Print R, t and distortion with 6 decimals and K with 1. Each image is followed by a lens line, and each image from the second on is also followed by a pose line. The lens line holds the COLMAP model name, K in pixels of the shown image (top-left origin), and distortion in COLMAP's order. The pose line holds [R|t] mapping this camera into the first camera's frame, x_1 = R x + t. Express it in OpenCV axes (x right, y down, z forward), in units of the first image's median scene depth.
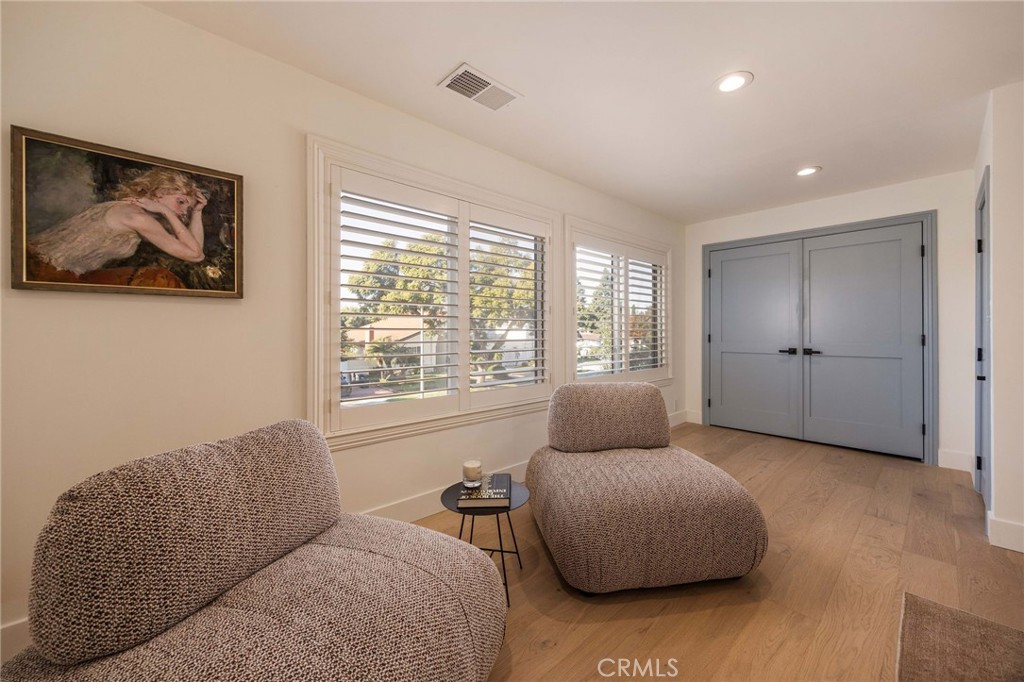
lens RADIAL K [[395.5, 0, 509.4], [0, 395.5, 331.4], [0, 0, 1]] dist [0.001189, 0.000196]
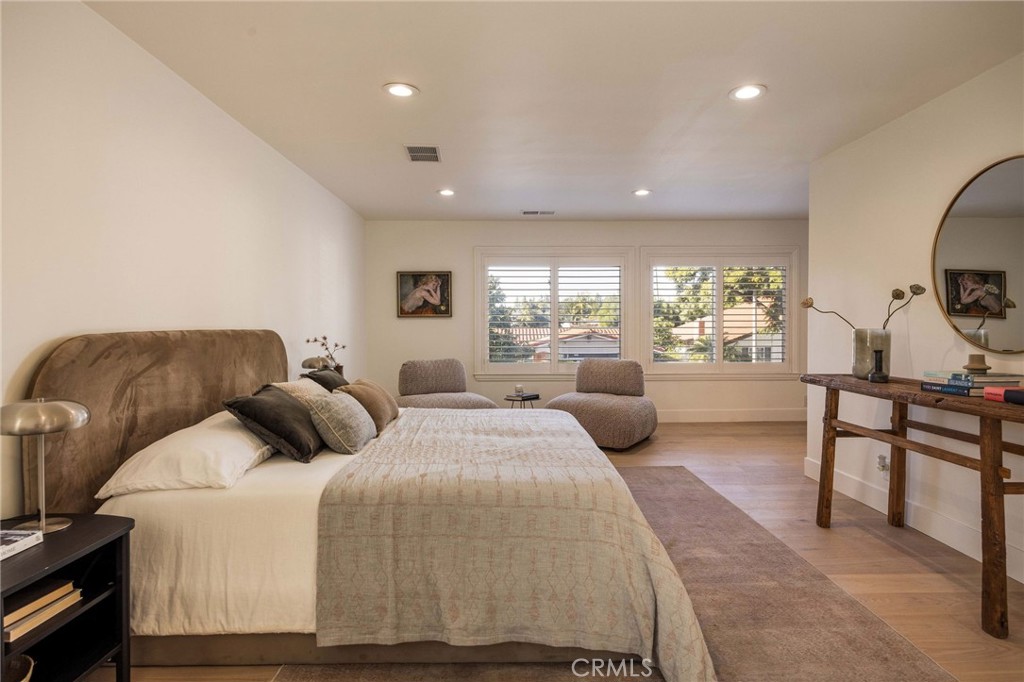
lens RADIAL K [[593.3, 0, 513.2], [0, 593.3, 340.8], [0, 0, 1]] dist [-0.001239, -0.000048]
pose [[0.747314, 0.012369, -0.664355, 2.512992], [0.004272, 0.999717, 0.023418, -0.015517], [0.664457, -0.020339, 0.747050, -1.882127]]
